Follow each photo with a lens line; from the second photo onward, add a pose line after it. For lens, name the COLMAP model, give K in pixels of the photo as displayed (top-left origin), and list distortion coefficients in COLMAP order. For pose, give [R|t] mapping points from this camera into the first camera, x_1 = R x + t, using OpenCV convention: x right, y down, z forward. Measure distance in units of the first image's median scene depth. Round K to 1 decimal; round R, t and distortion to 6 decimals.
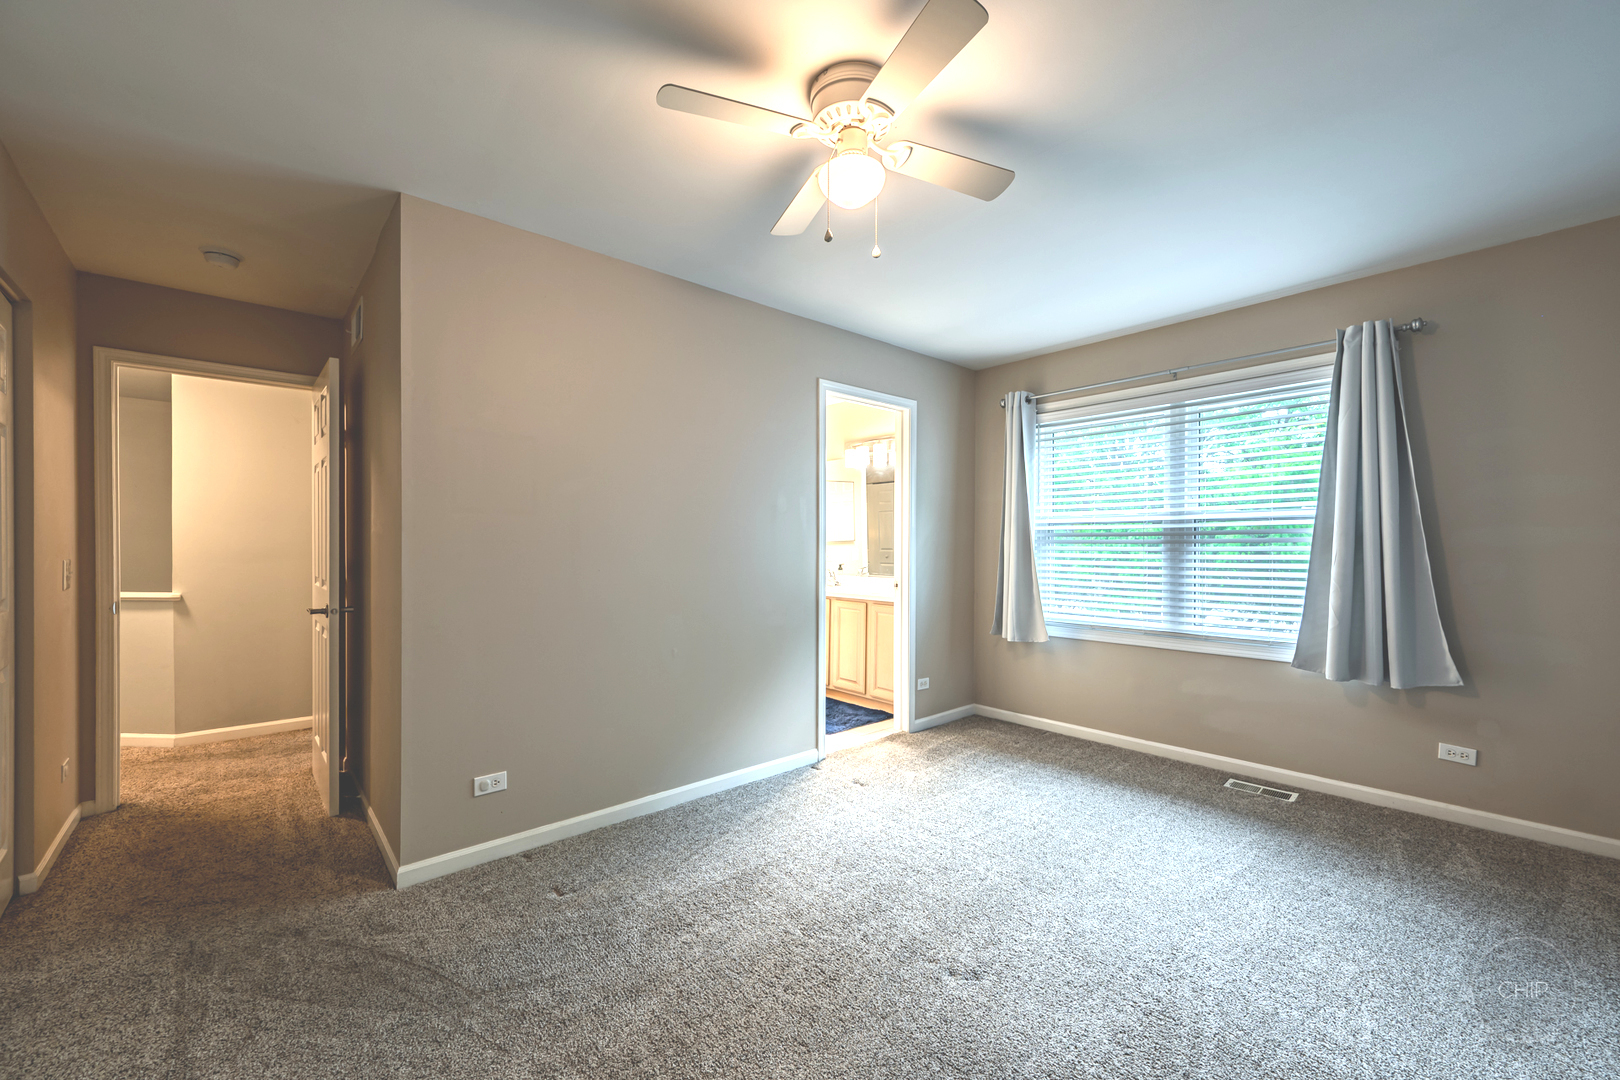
lens RADIAL K [[642.1, 0, 836.2], [0, 642.1, 550.5], [0, 0, 1]] dist [0.000549, 0.000794]
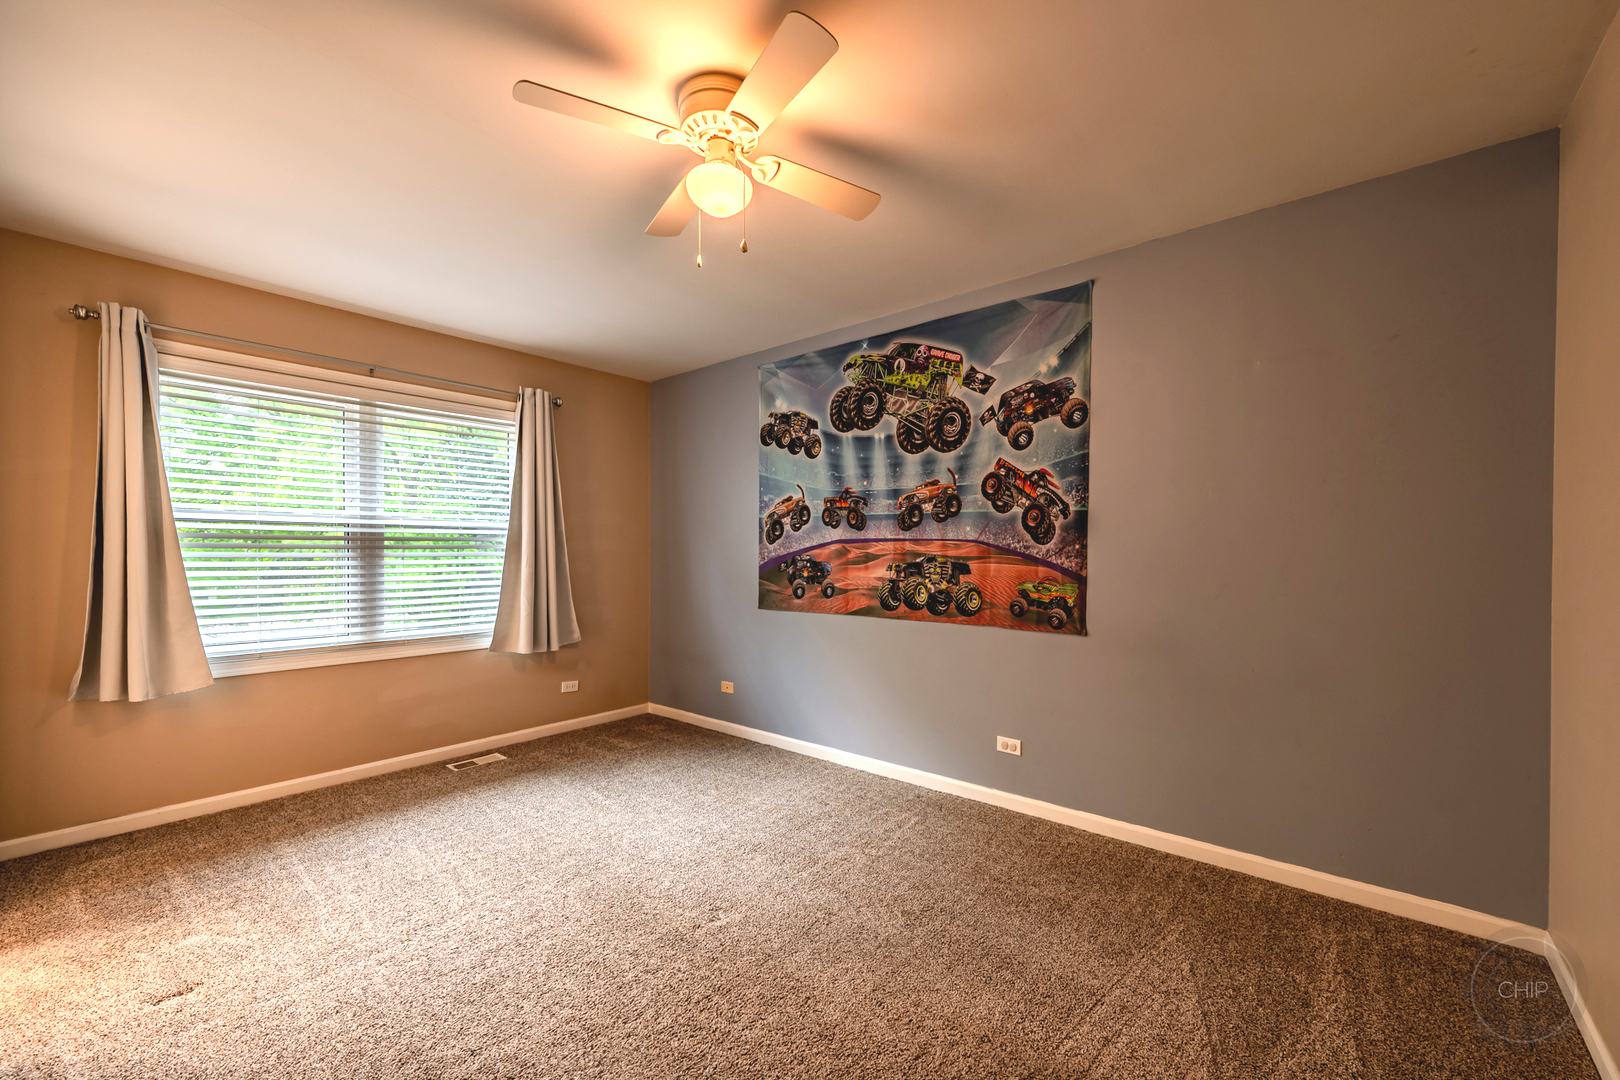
lens RADIAL K [[642.1, 0, 799.7], [0, 642.1, 555.1], [0, 0, 1]] dist [0.000549, 0.000794]
pose [[-0.114031, -0.001277, 0.993476, -0.499262], [0.004026, 0.999990, 0.001747, -0.000822], [-0.993469, 0.004199, -0.114025, 0.491358]]
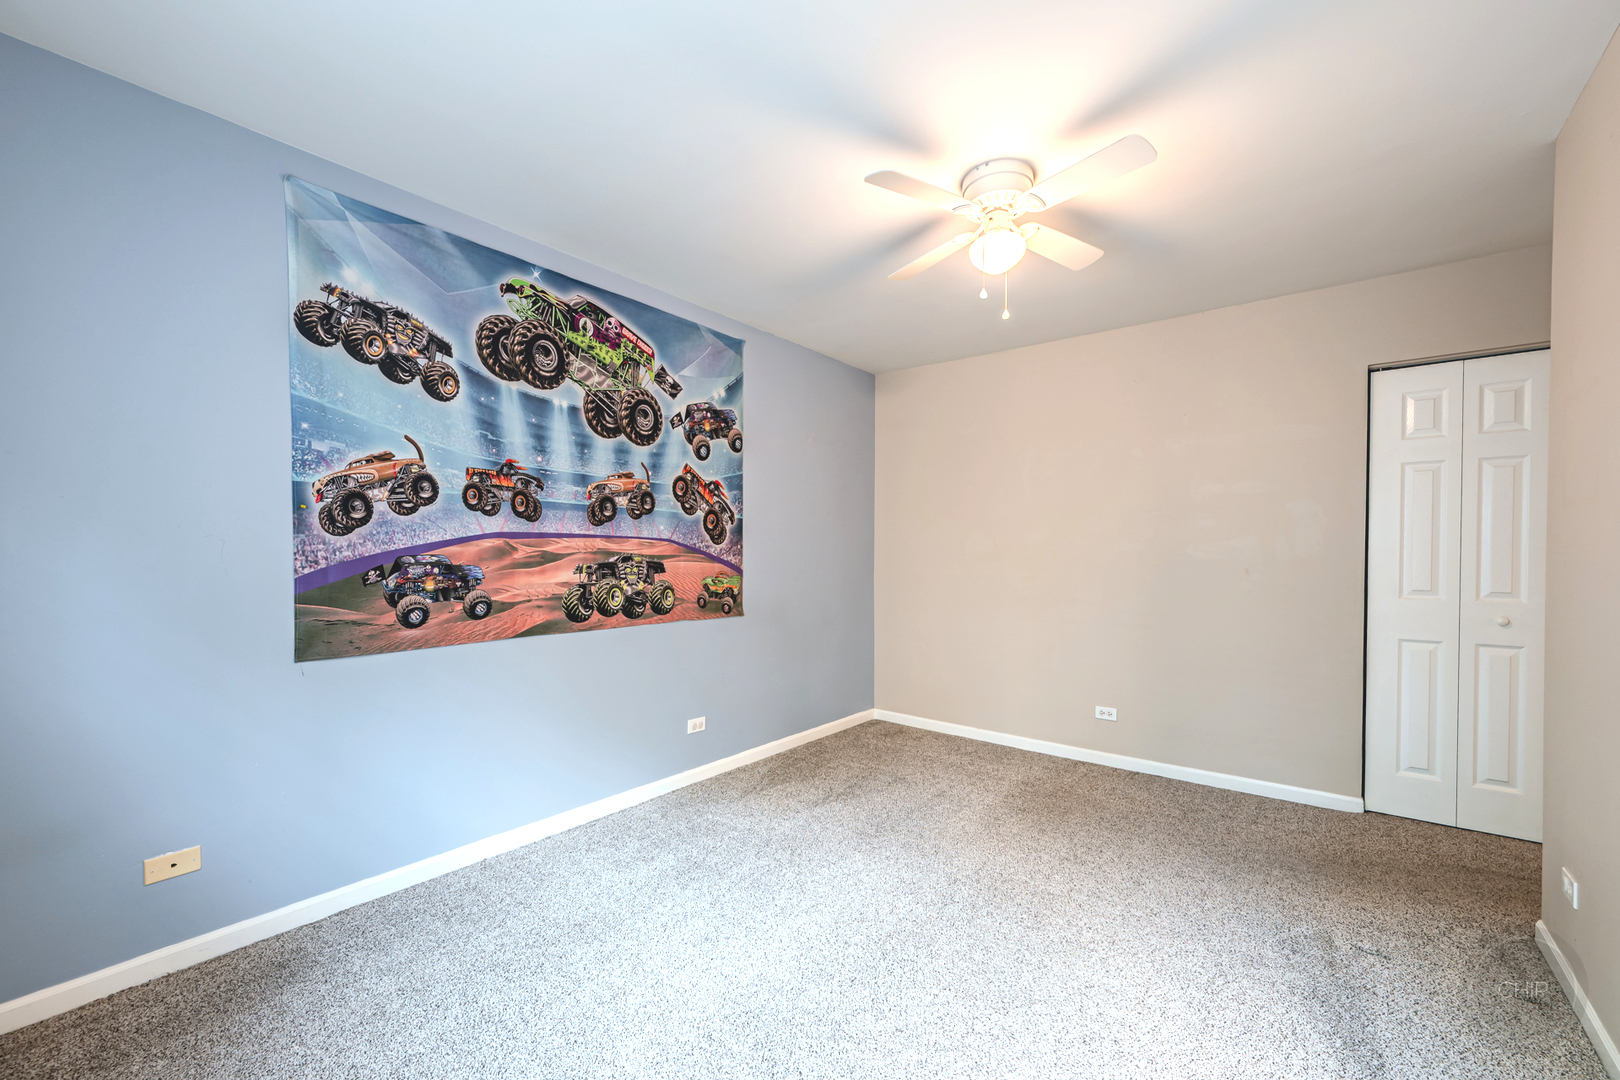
lens RADIAL K [[642.1, 0, 847.5], [0, 642.1, 560.3], [0, 0, 1]] dist [0.000549, 0.000794]
pose [[-0.984352, 0.001986, -0.176200, 0.256741], [-0.001460, 0.999810, 0.019425, -0.006907], [0.176205, 0.019379, -0.984163, 1.080394]]
